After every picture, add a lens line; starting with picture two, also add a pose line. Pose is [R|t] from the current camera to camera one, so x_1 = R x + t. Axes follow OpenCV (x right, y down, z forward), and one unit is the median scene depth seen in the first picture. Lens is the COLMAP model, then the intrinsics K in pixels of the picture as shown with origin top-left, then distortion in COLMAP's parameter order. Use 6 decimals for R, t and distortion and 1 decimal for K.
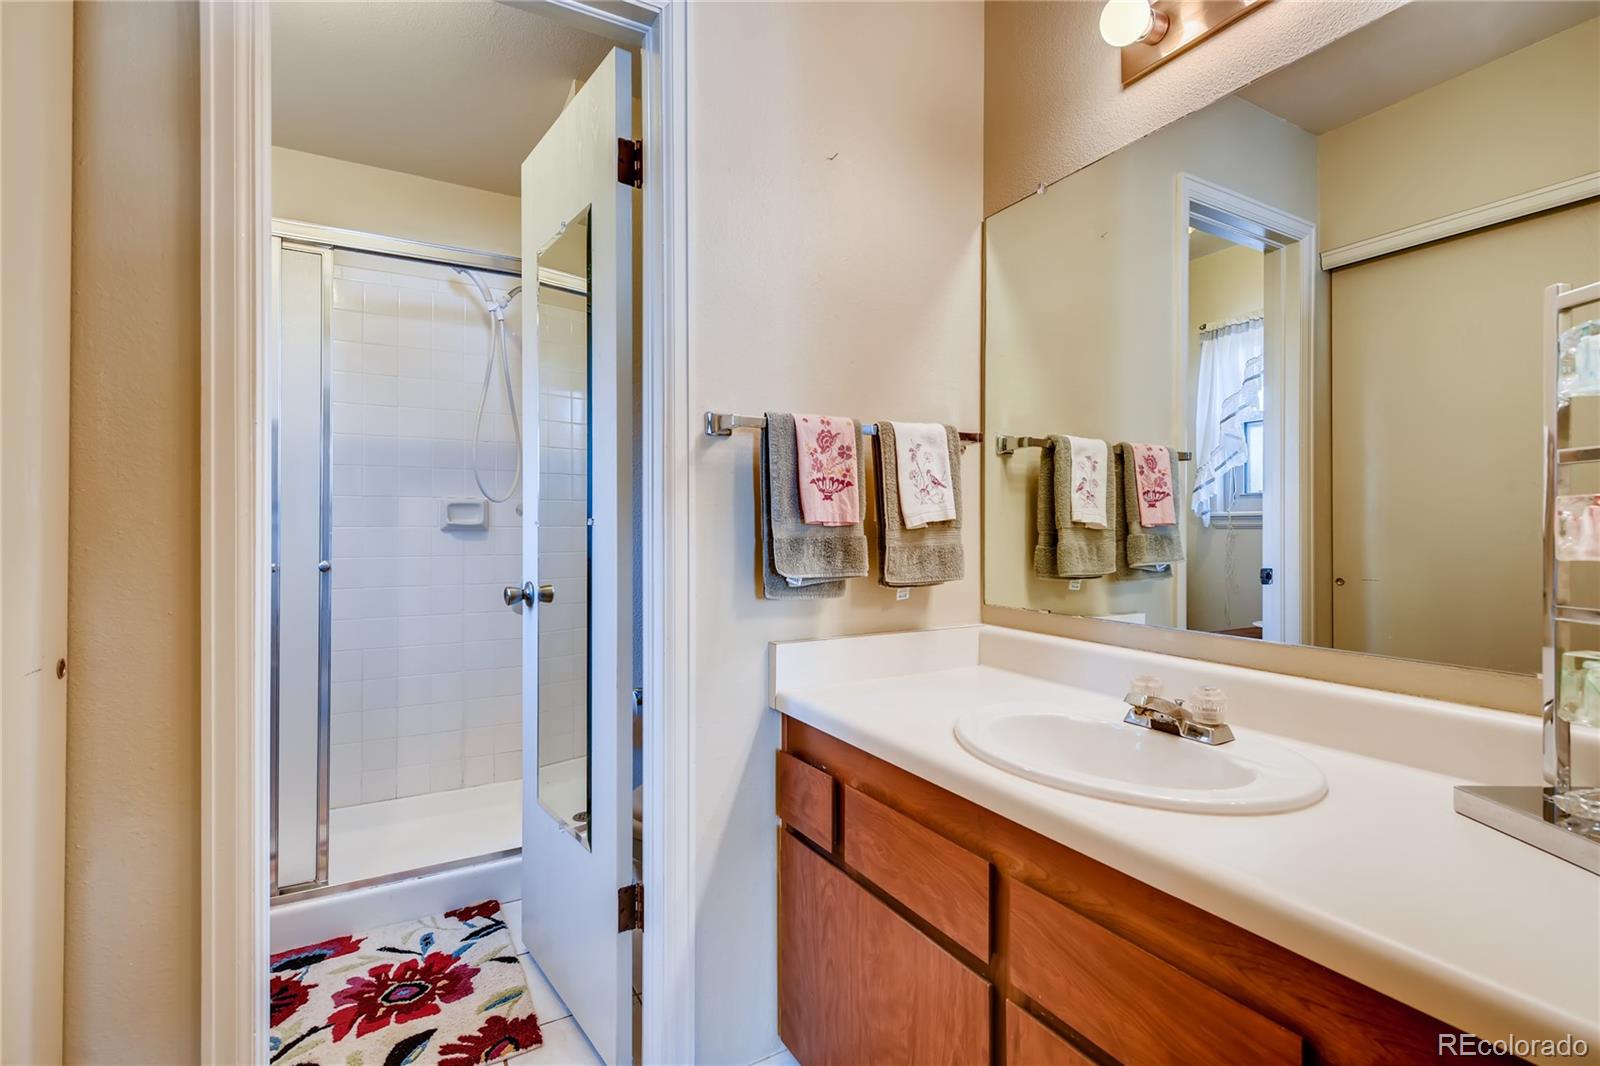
lens RADIAL K [[747.5, 0, 799.5], [0, 747.5, 523.9], [0, 0, 1]] dist [0.001643, 0.000047]
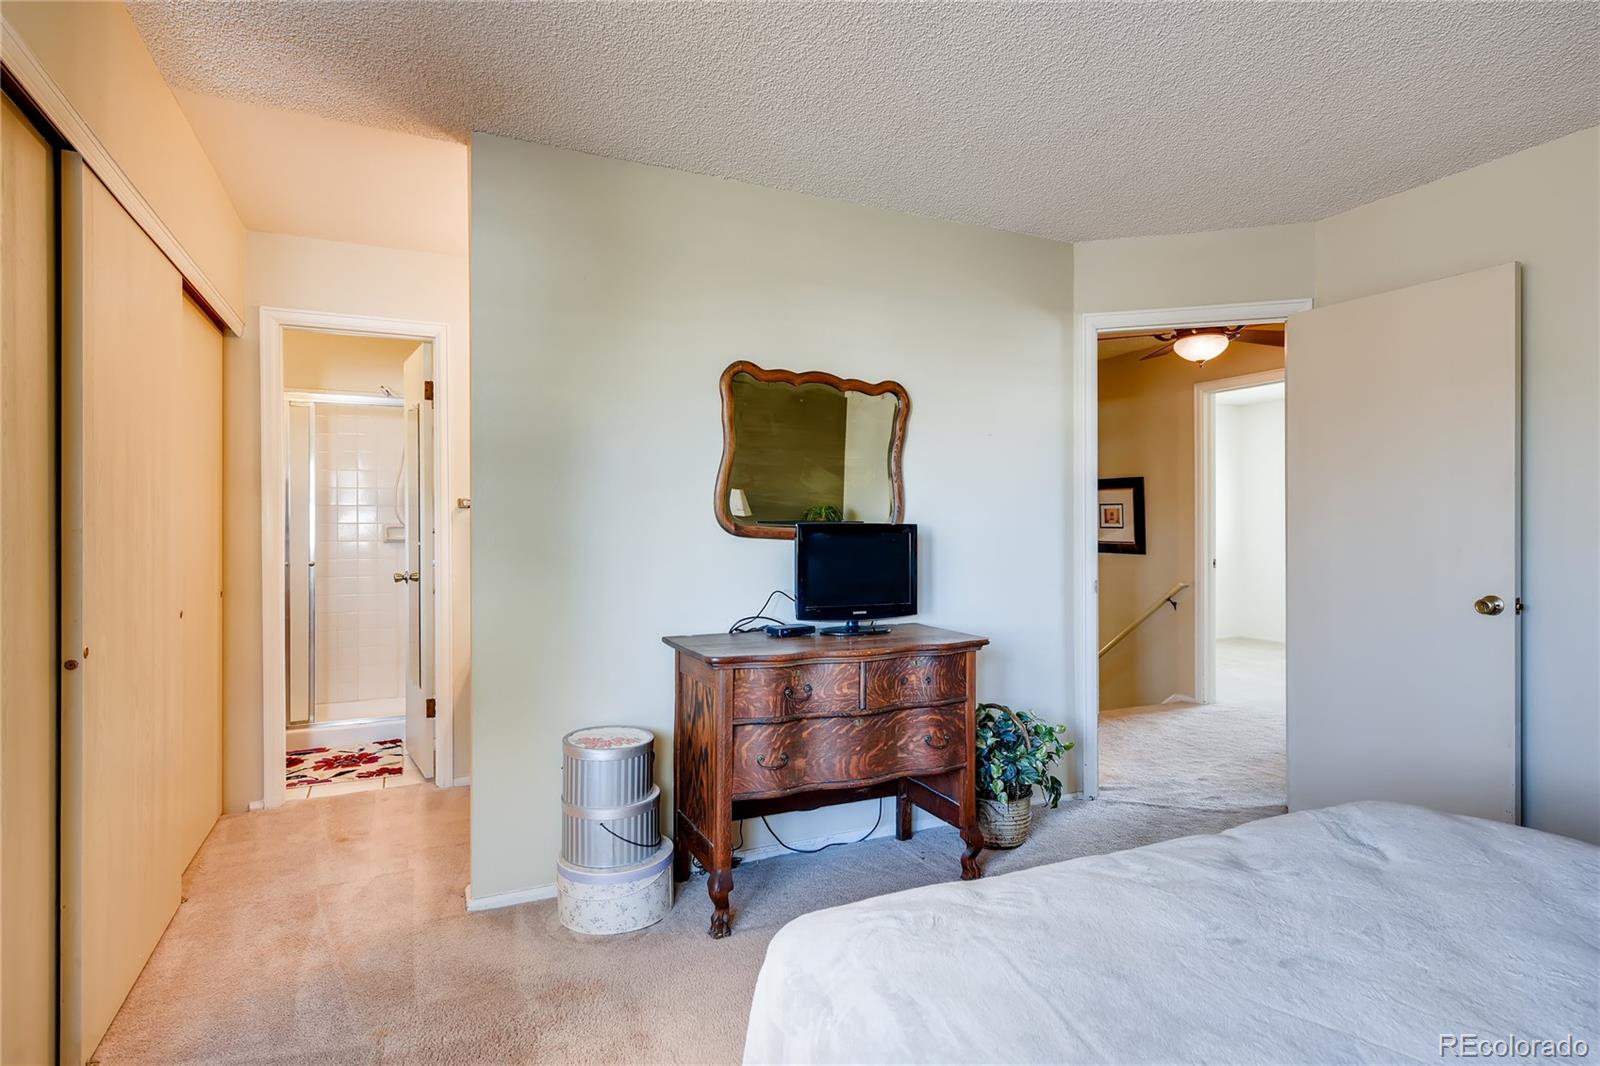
lens RADIAL K [[835.6, 0, 800.0], [0, 835.6, 533.0], [0, 0, 1]] dist [0.004762, 0.000901]
pose [[0.997430, -0.003459, -0.071566, 0.803594], [0.004738, 0.999832, 0.017718, -0.055572], [0.071492, -0.018012, 0.997279, -1.096987]]
